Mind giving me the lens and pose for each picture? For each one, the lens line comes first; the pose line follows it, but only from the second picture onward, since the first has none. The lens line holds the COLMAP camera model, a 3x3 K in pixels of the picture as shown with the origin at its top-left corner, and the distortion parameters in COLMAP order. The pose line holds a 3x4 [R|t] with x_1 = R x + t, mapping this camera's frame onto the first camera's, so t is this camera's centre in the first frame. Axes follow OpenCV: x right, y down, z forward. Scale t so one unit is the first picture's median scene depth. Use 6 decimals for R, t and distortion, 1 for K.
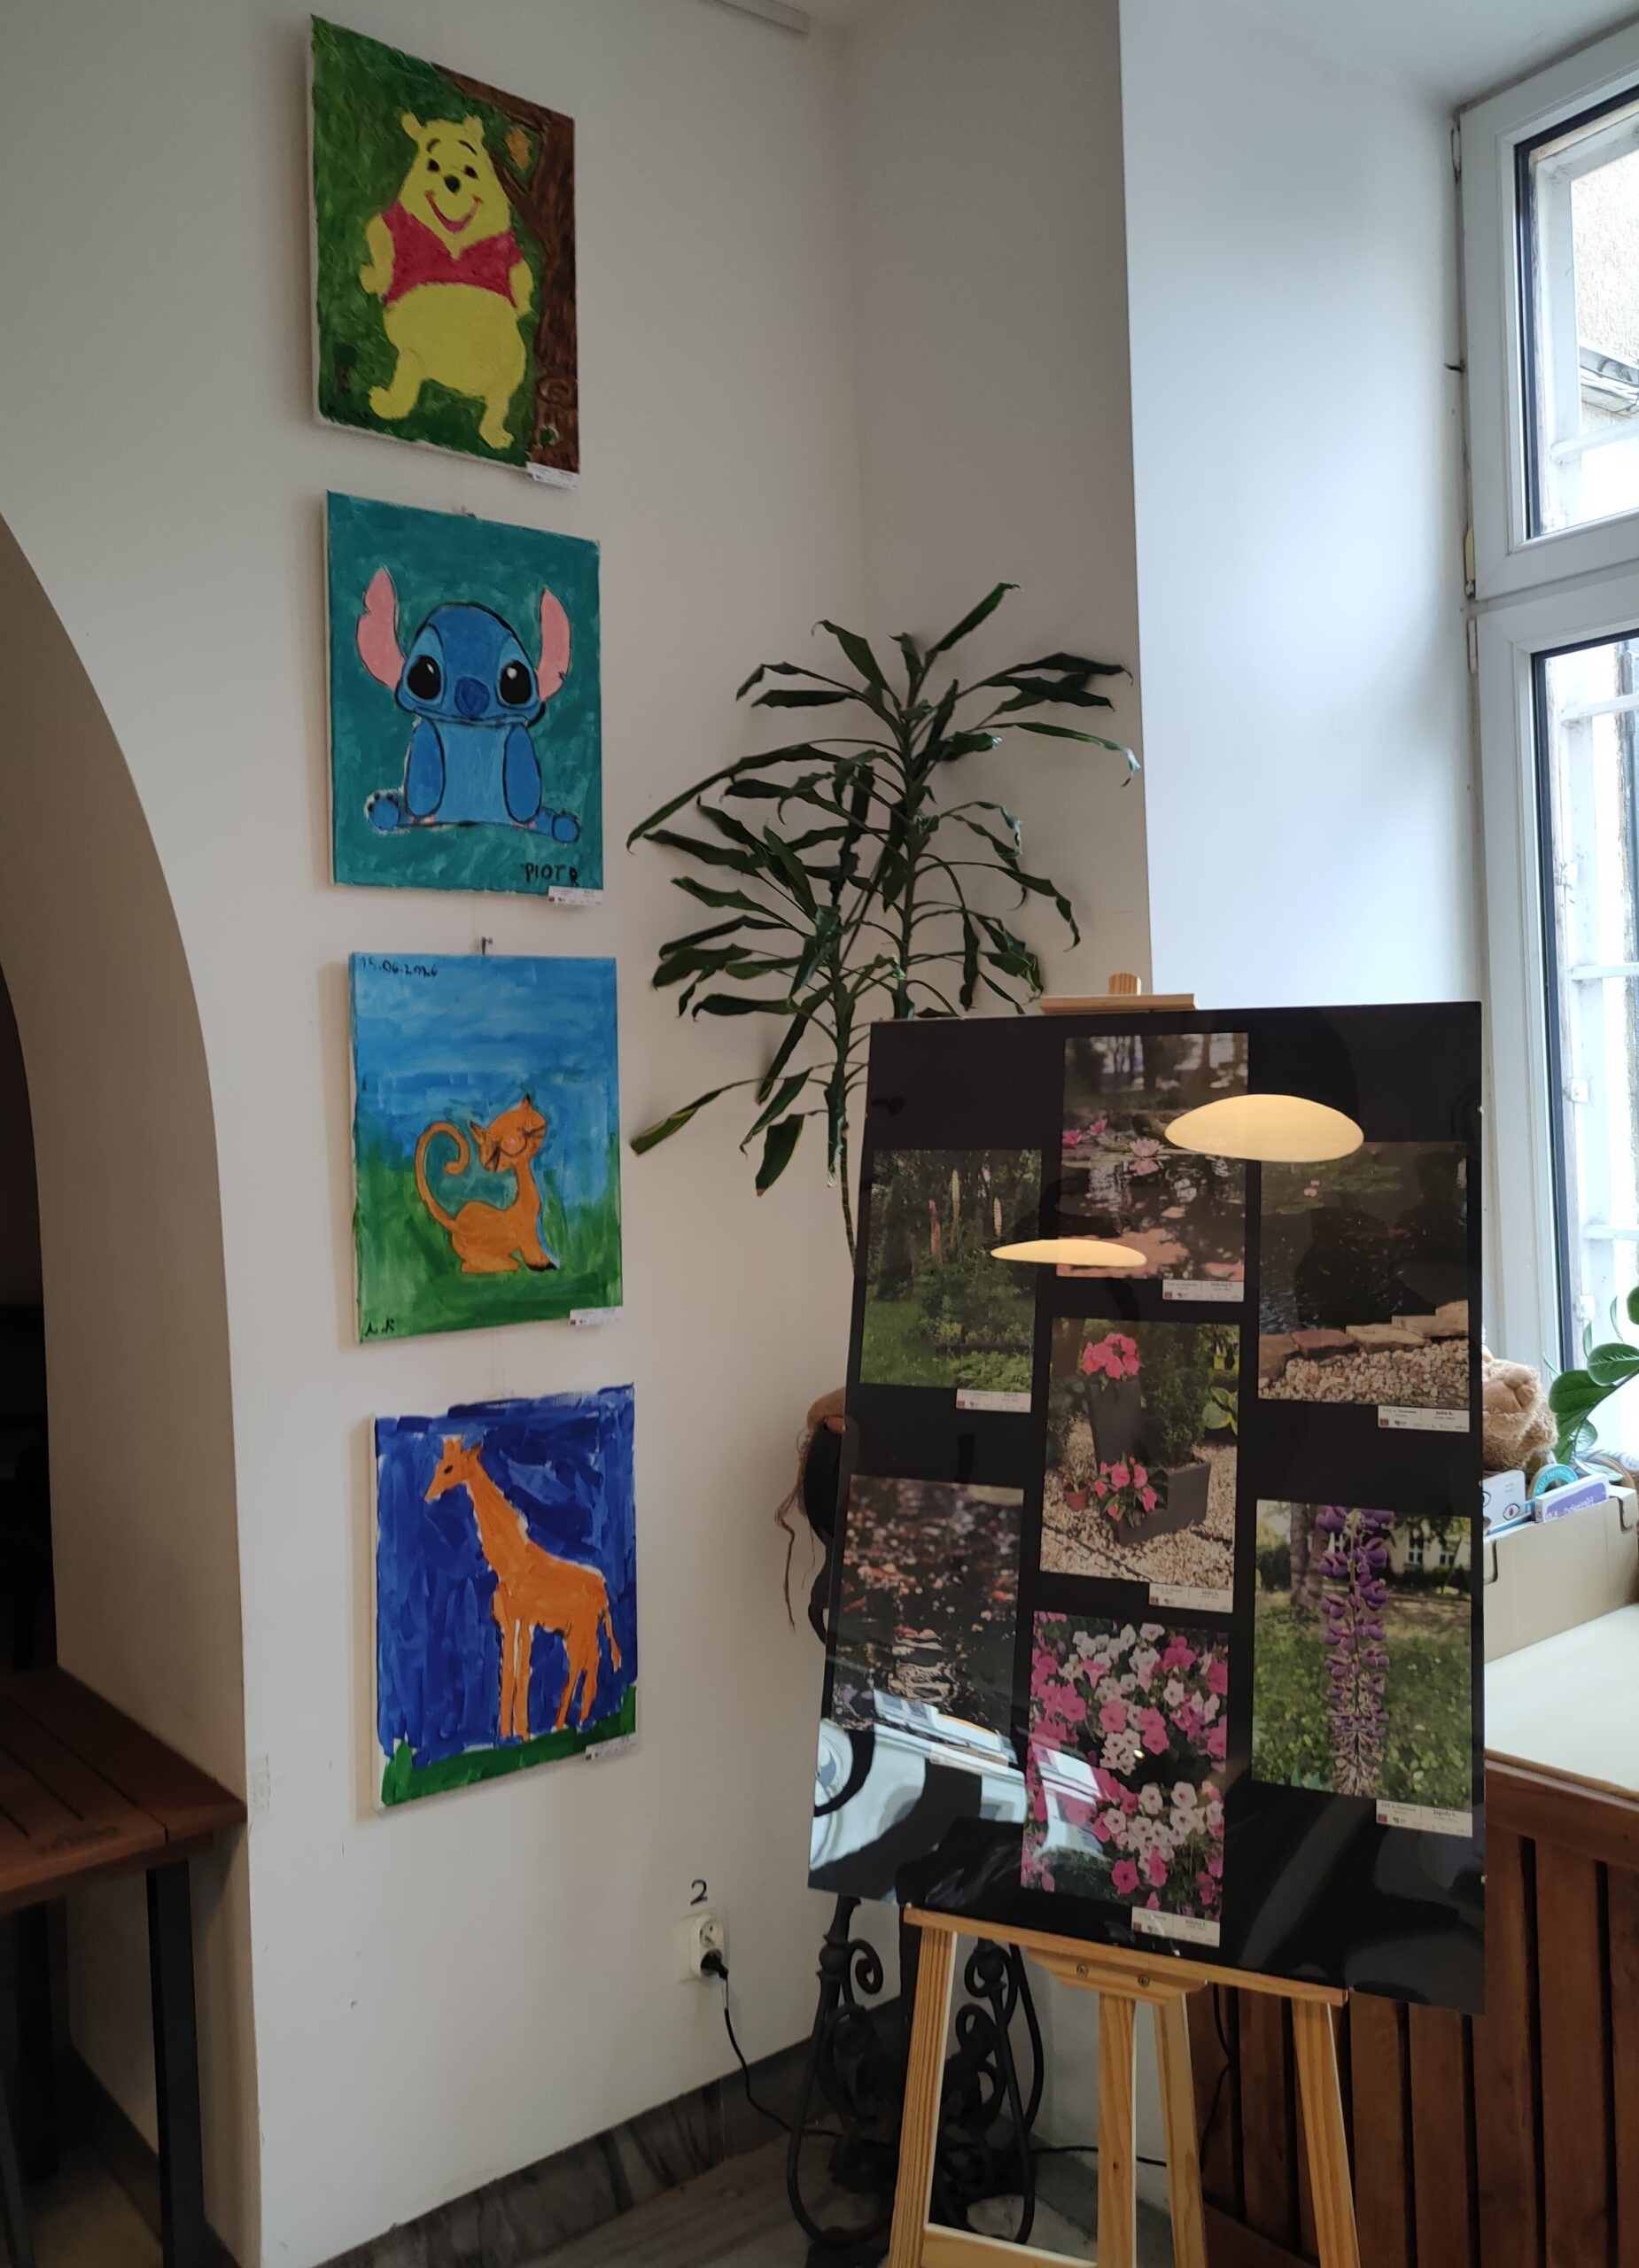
lens RADIAL K [[1795.8, 0, 773.3], [0, 1795.8, 1098.6], [0, 0, 1]] dist [0.048204, -0.022925]
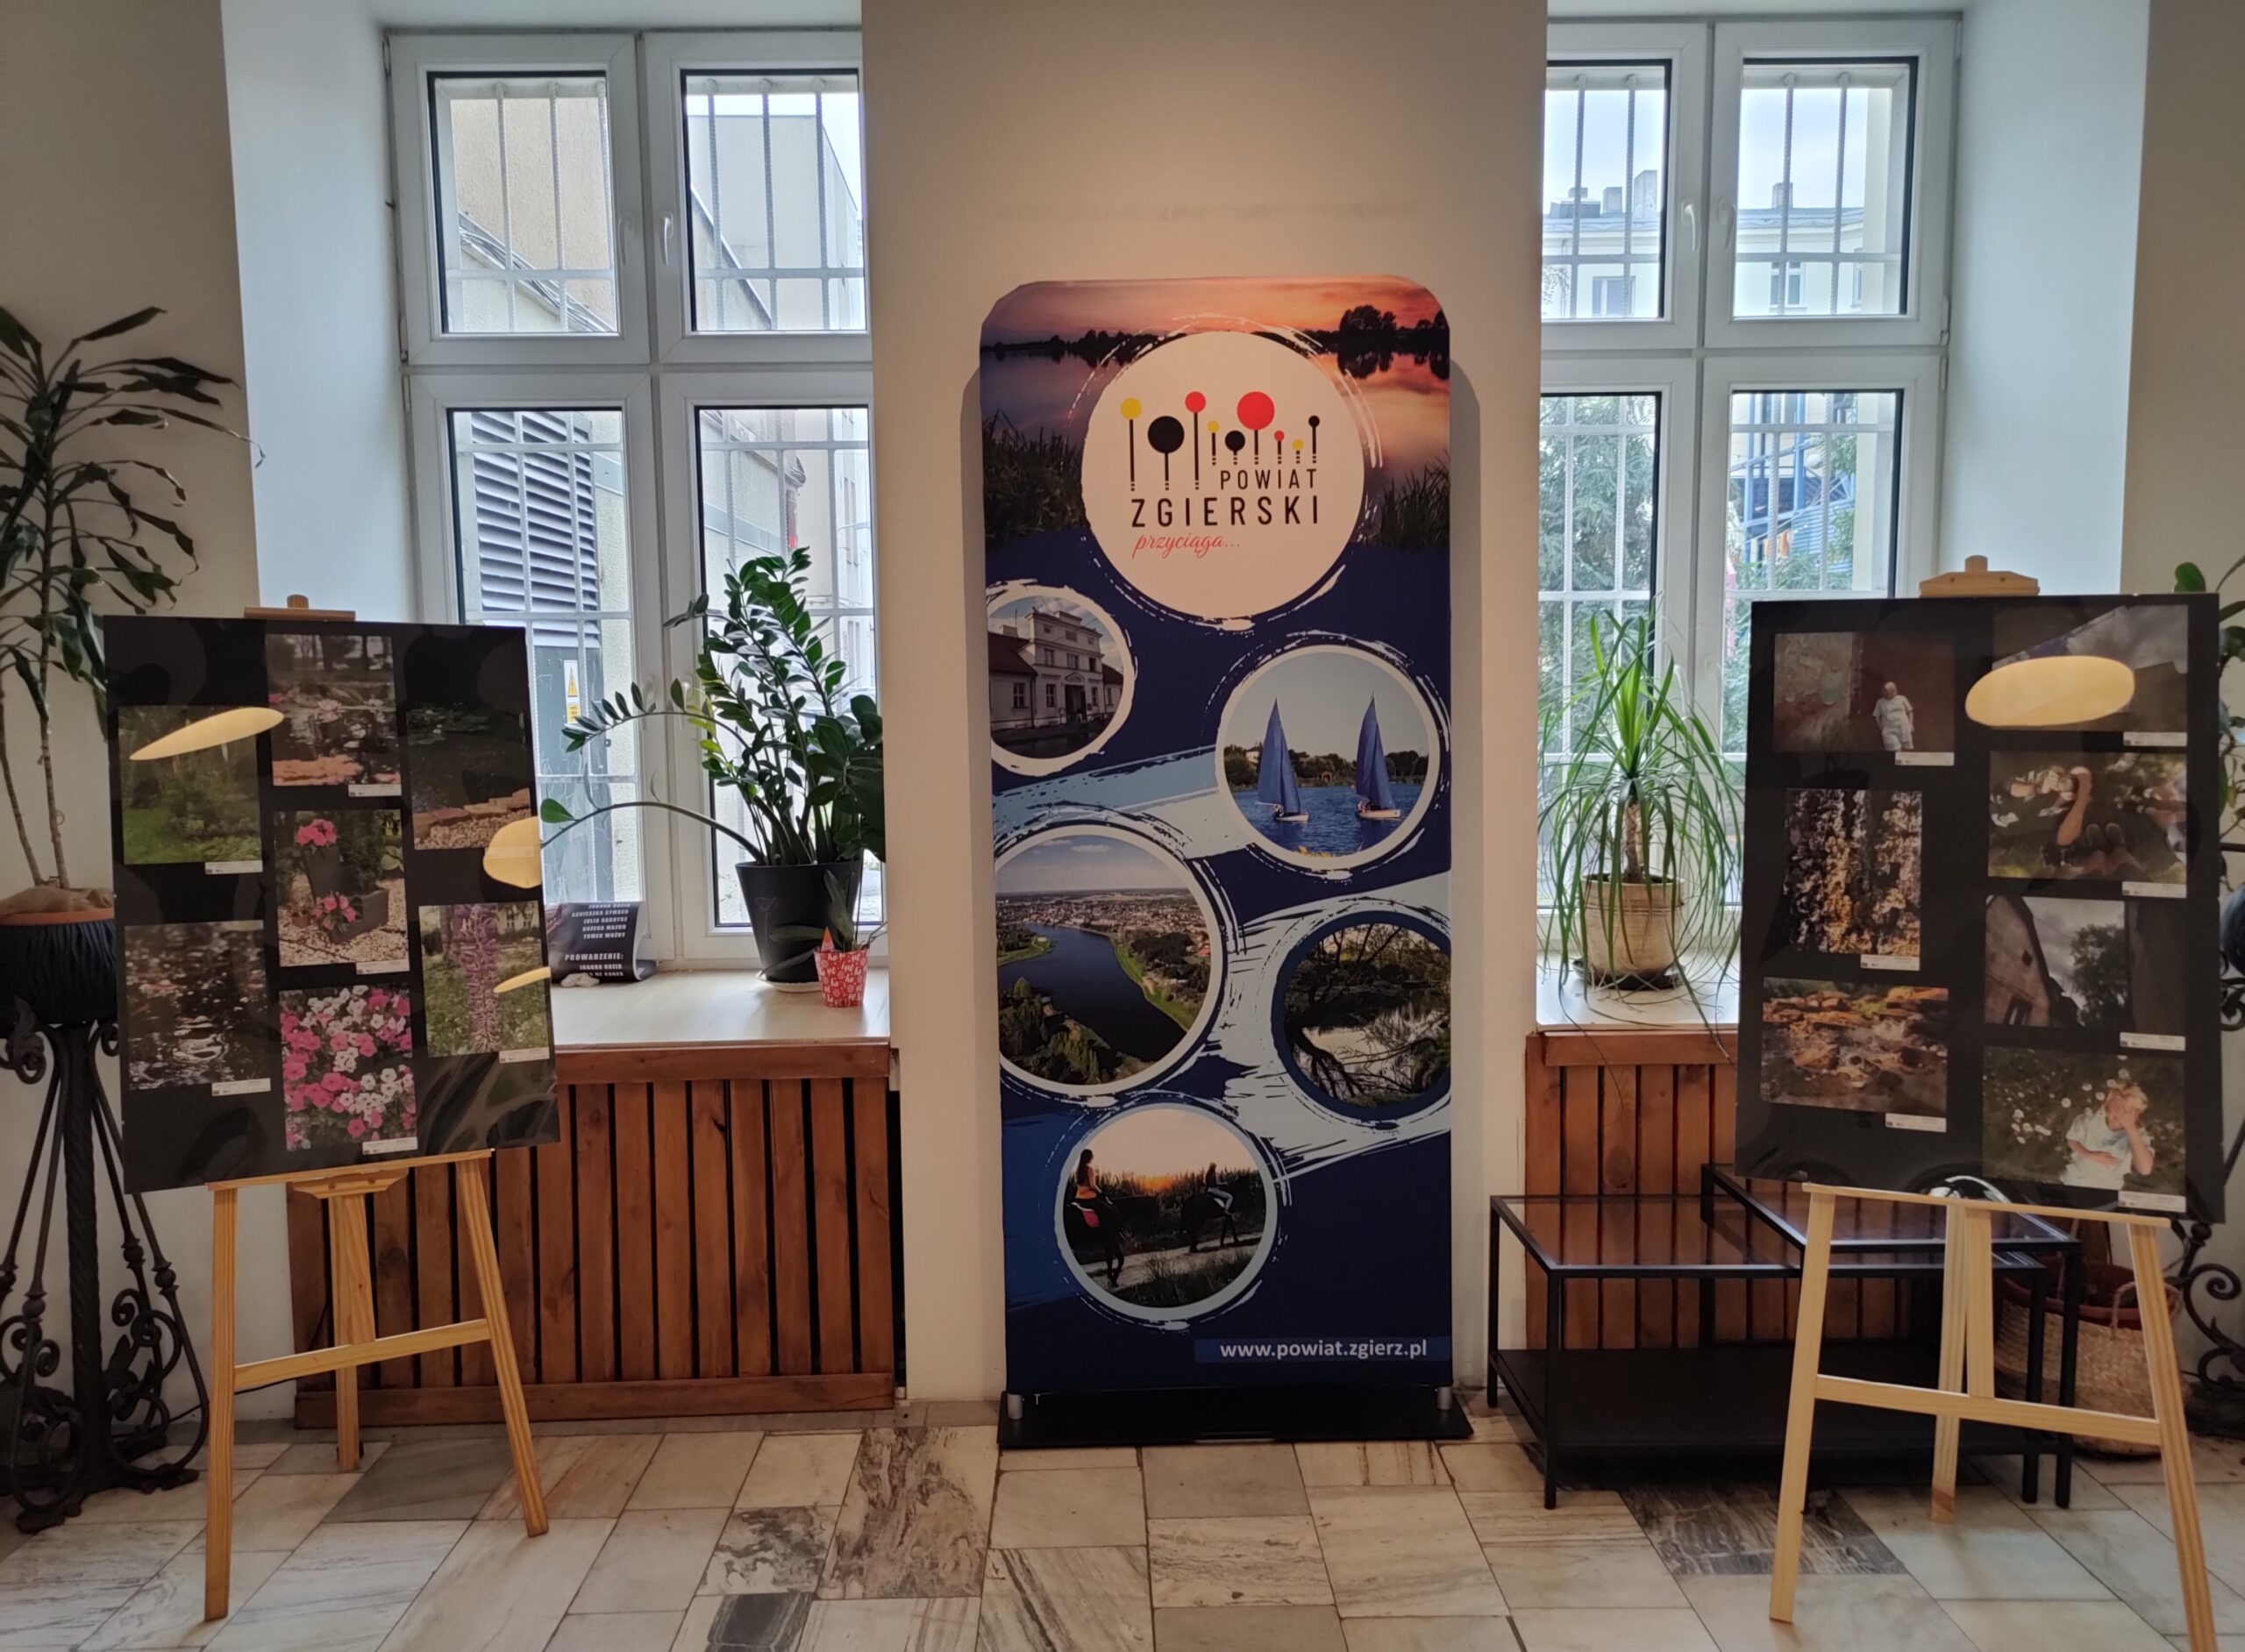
lens RADIAL K [[1726.8, 0, 1084.2], [0, 1726.8, 838.1], [0, 0, 1]] dist [0.043133, -0.019862]
pose [[0.598831, -0.035259, 0.800099, -0.662767], [-0.005972, 0.998806, 0.048486, 0.069204], [-0.800853, -0.033813, 0.597905, -0.494984]]
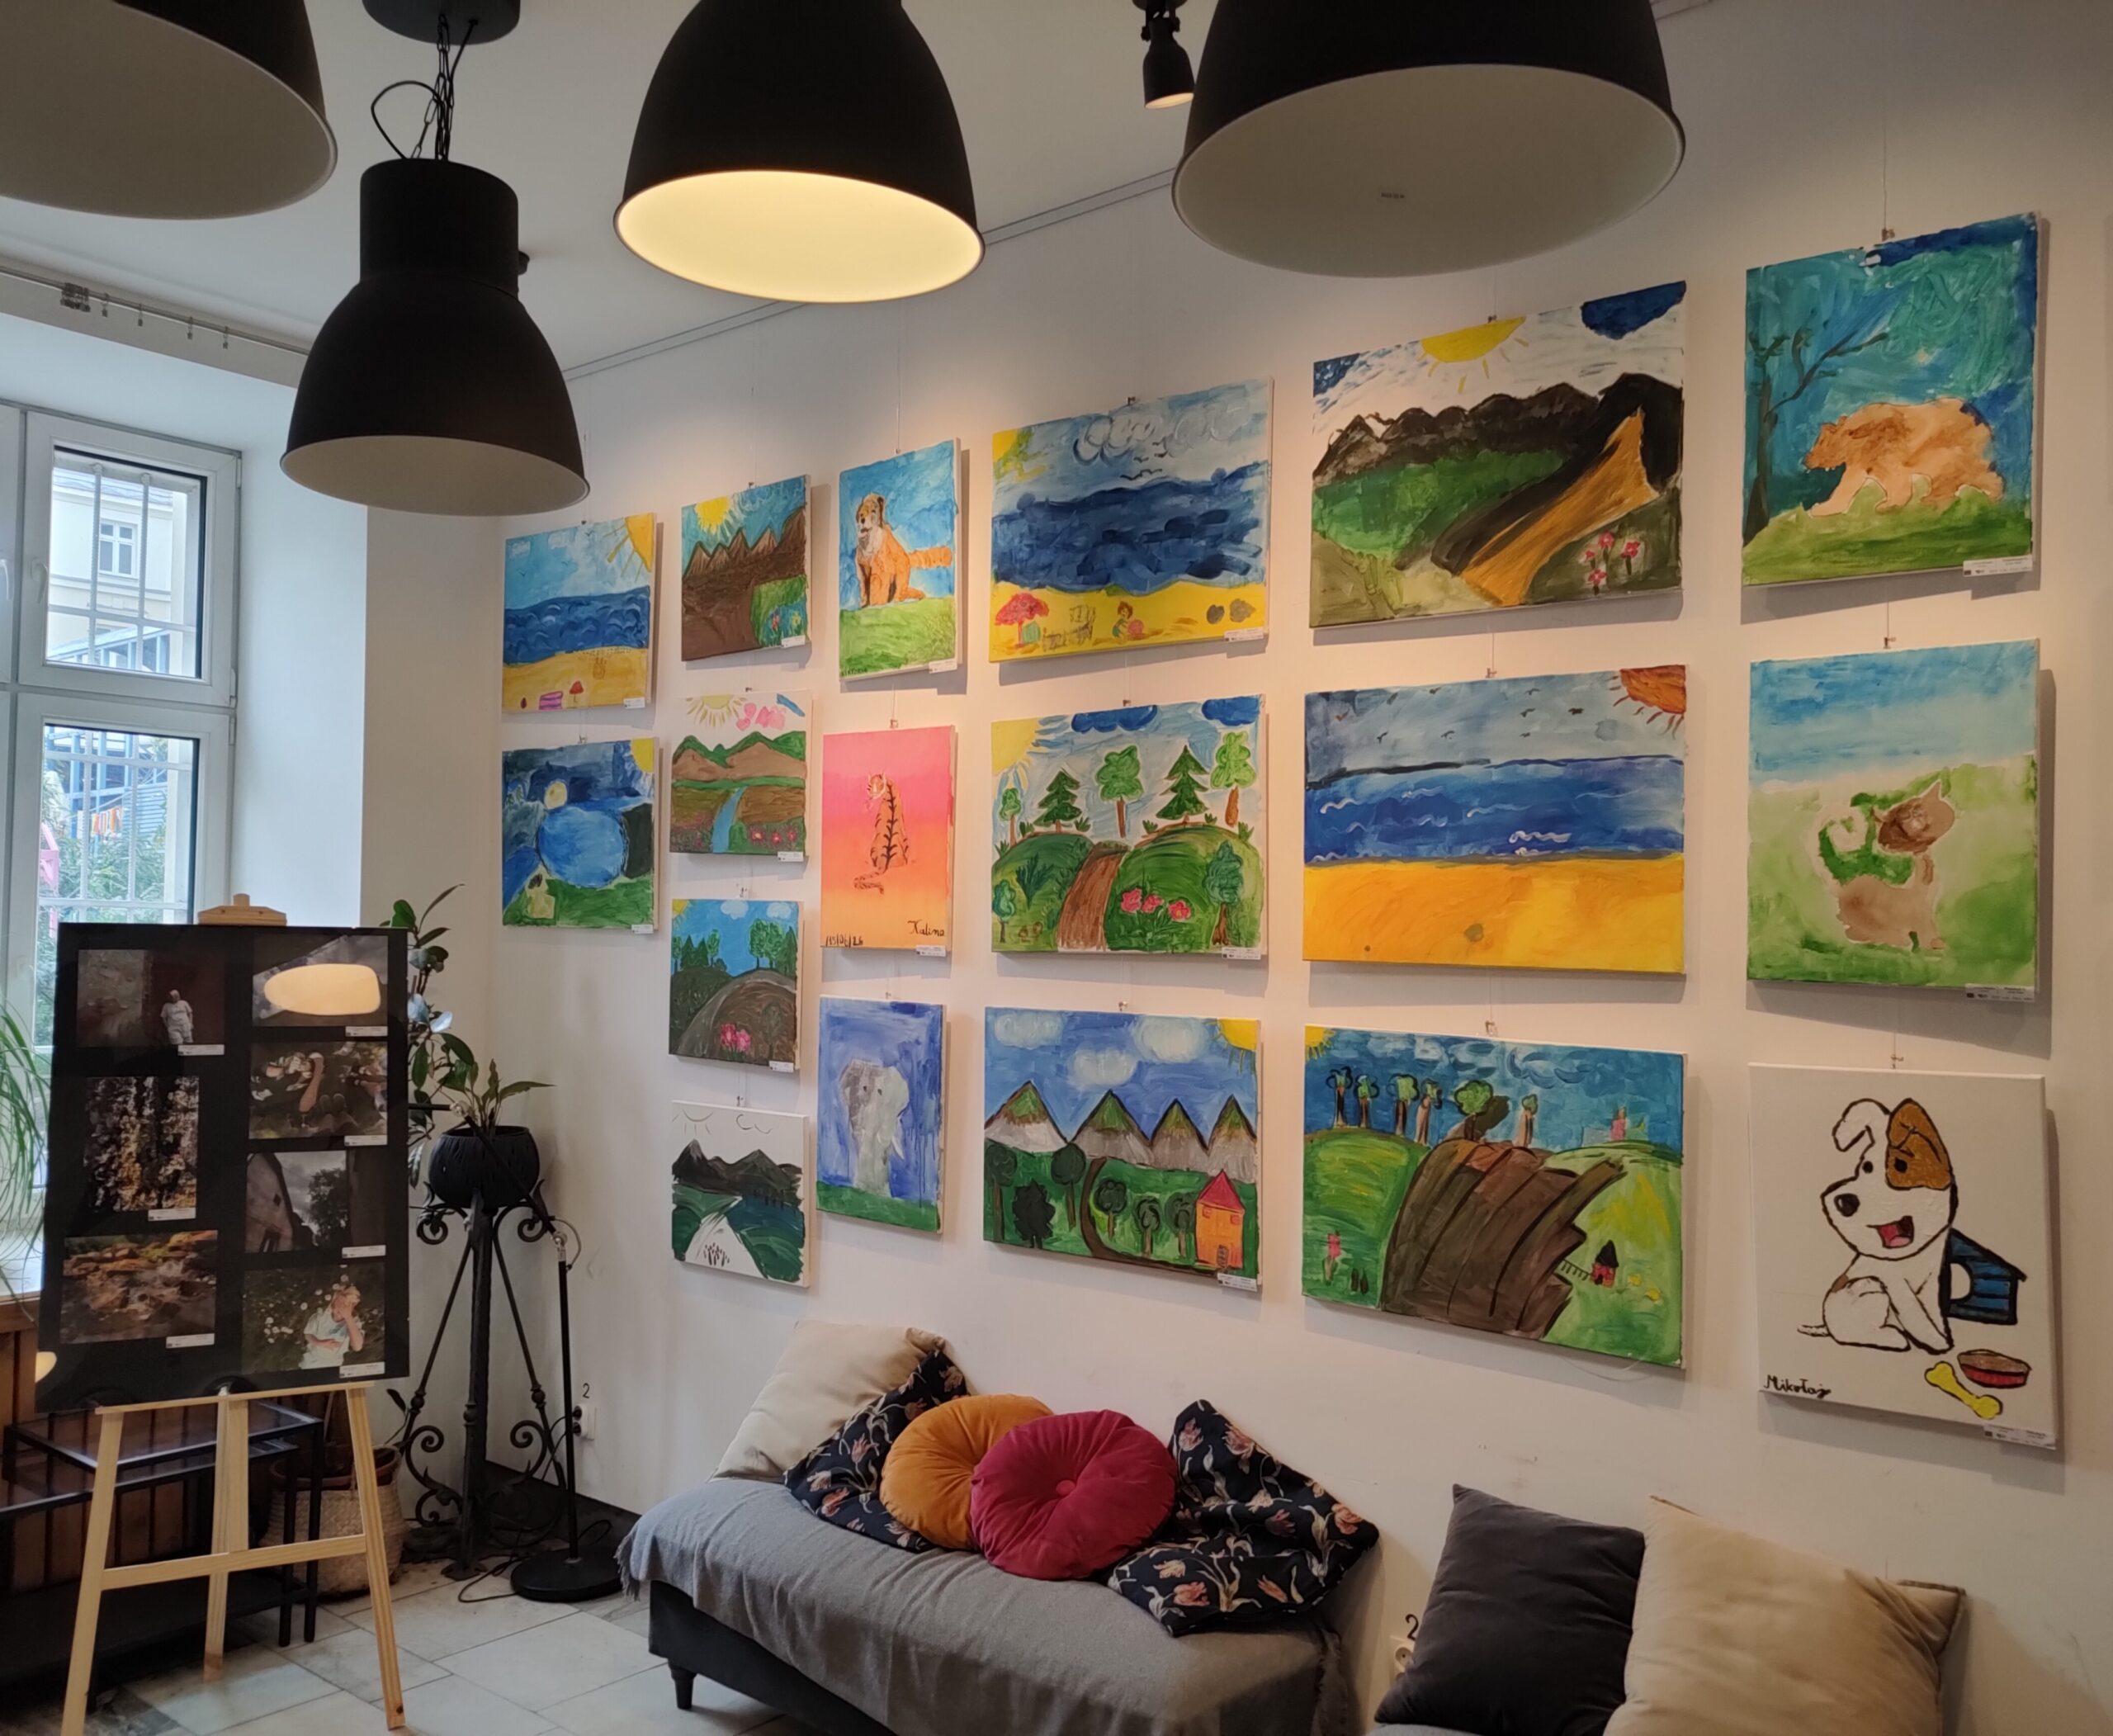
lens RADIAL K [[1787.8, 0, 1053.6], [0, 1787.8, 858.5], [0, 0, 1]] dist [0.043330, -0.020115]
pose [[-0.214900, 0.093776, 0.972124, -1.179250], [0.016703, 0.995587, -0.092347, 0.058674], [-0.976493, -0.003608, -0.215518, -0.662175]]
